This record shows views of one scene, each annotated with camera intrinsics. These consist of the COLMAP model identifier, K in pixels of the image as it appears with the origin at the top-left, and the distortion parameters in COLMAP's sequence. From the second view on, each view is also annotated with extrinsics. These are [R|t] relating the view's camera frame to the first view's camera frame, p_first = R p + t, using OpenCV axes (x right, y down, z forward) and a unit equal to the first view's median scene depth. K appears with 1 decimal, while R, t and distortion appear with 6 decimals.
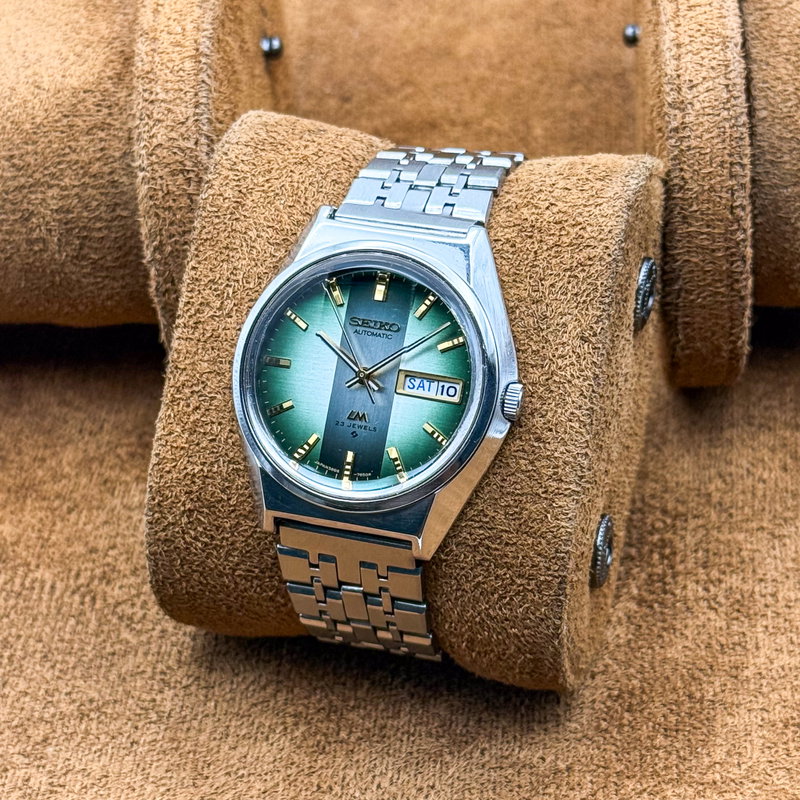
lens RADIAL K [[2344.7, 0, 400.0], [0, 2344.7, 400.0], [0, 0, 1]] dist [0.079144, 0.516609]
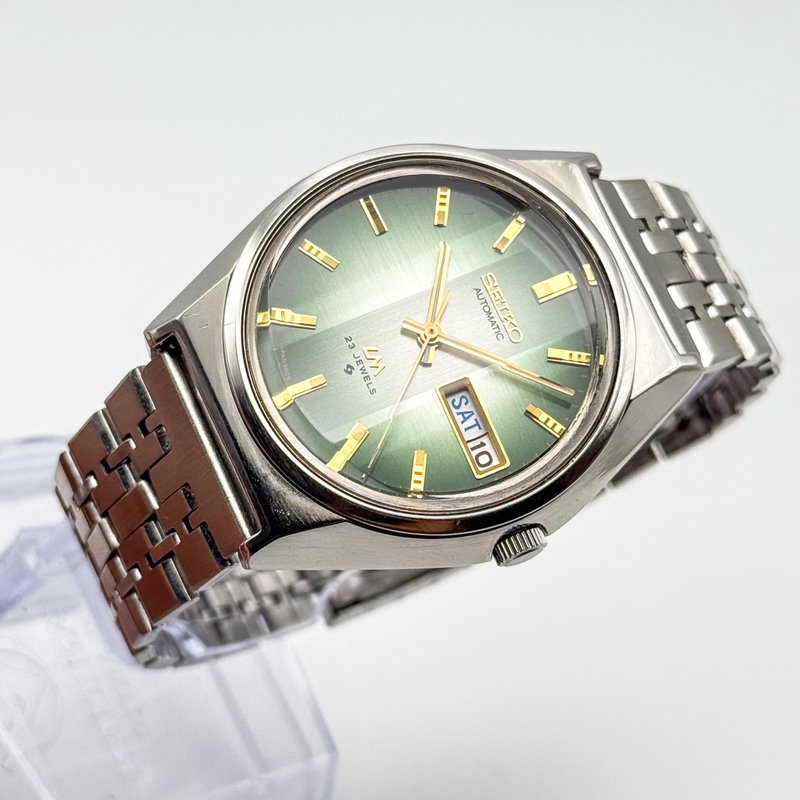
lens RADIAL K [[2344.7, 0, 400.0], [0, 2344.7, 400.0], [0, 0, 1]] dist [0.079144, 0.516609]
pose [[0.534052, 0.844958, 0.028907, -0.023307], [-0.838217, 0.533636, -0.112360, 0.080325], [-0.110365, 0.035776, 0.993247, 0.335792]]
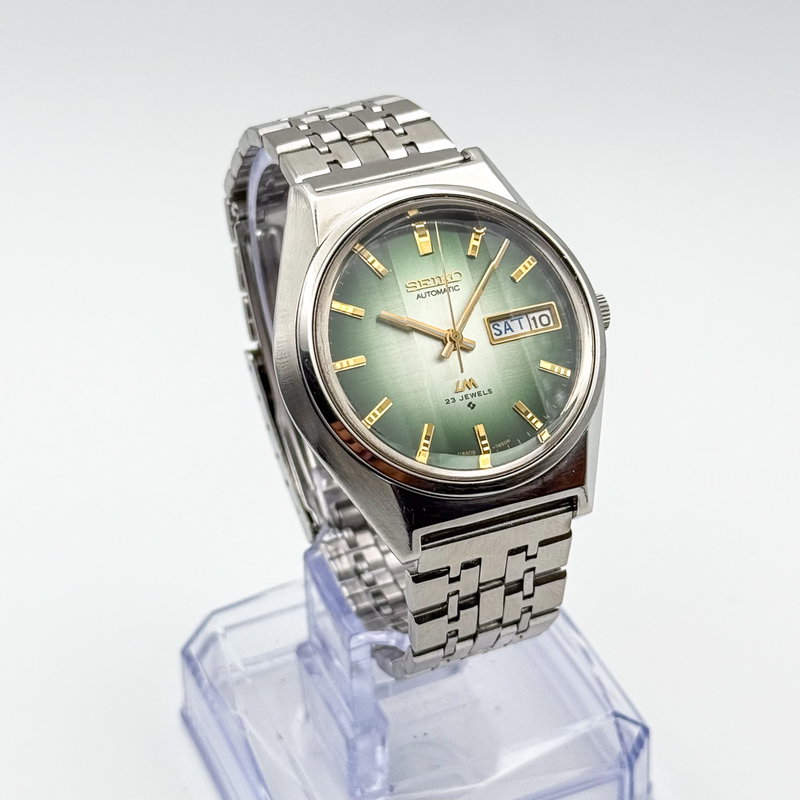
lens RADIAL K [[2344.7, 0, 400.0], [0, 2344.7, 400.0], [0, 0, 1]] dist [0.079144, 0.516609]
pose [[0.762675, -0.326189, 0.558505, -0.505523], [0.388555, 0.921395, 0.007533, -0.003646], [-0.517061, 0.211265, 0.829467, 0.303005]]
